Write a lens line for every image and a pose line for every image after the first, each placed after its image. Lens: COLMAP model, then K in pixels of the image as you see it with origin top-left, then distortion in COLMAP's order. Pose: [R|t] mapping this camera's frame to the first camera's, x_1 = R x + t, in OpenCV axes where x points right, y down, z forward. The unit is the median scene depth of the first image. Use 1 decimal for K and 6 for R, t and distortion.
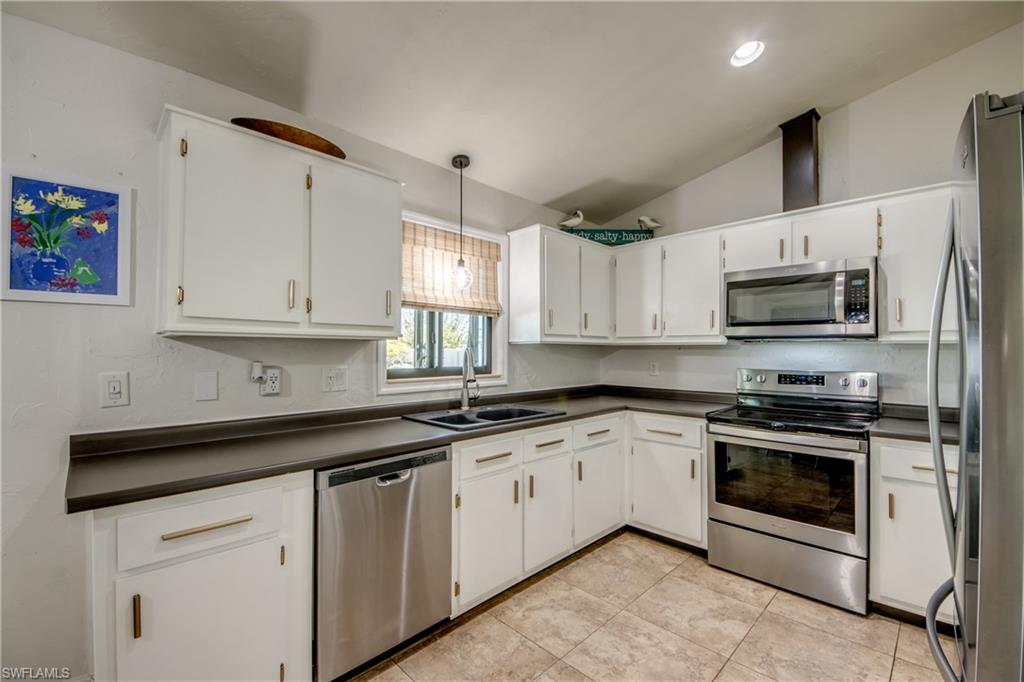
lens RADIAL K [[425.9, 0, 512.0], [0, 425.9, 341.0], [0, 0, 1]] dist [0.028565, -0.027494]
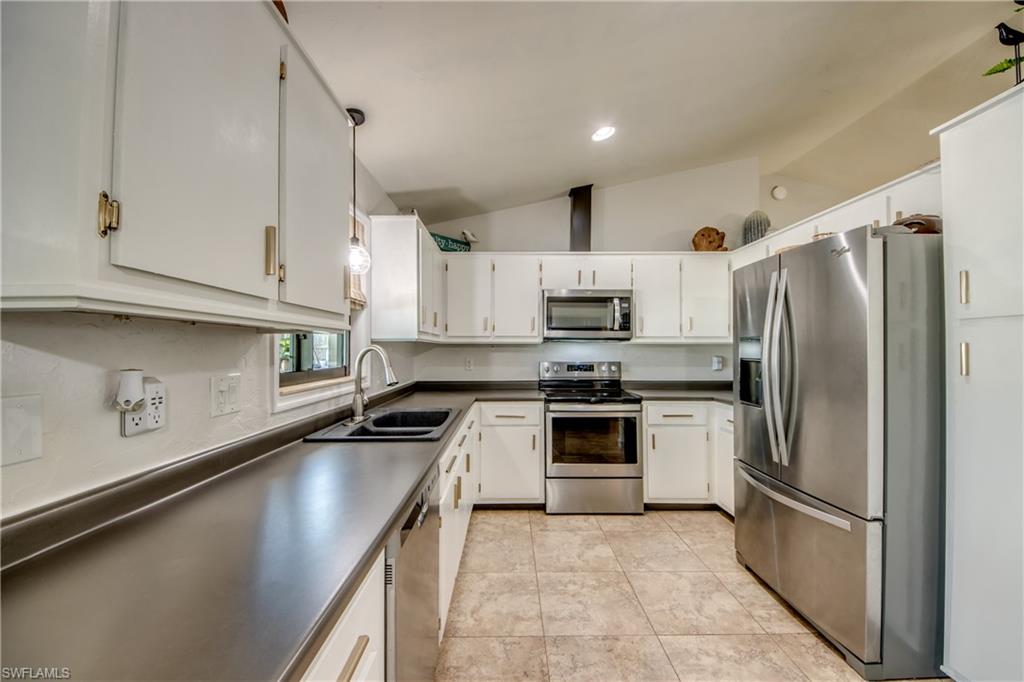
lens RADIAL K [[381.9, 0, 513.5], [0, 381.9, 341.0], [0, 0, 1]] dist [0.029378, -0.022195]
pose [[0.701993, 0.013450, 0.712057, -0.435976], [-0.016266, 0.999864, -0.002851, 0.005477], [-0.711998, -0.009581, 0.702116, 0.263292]]
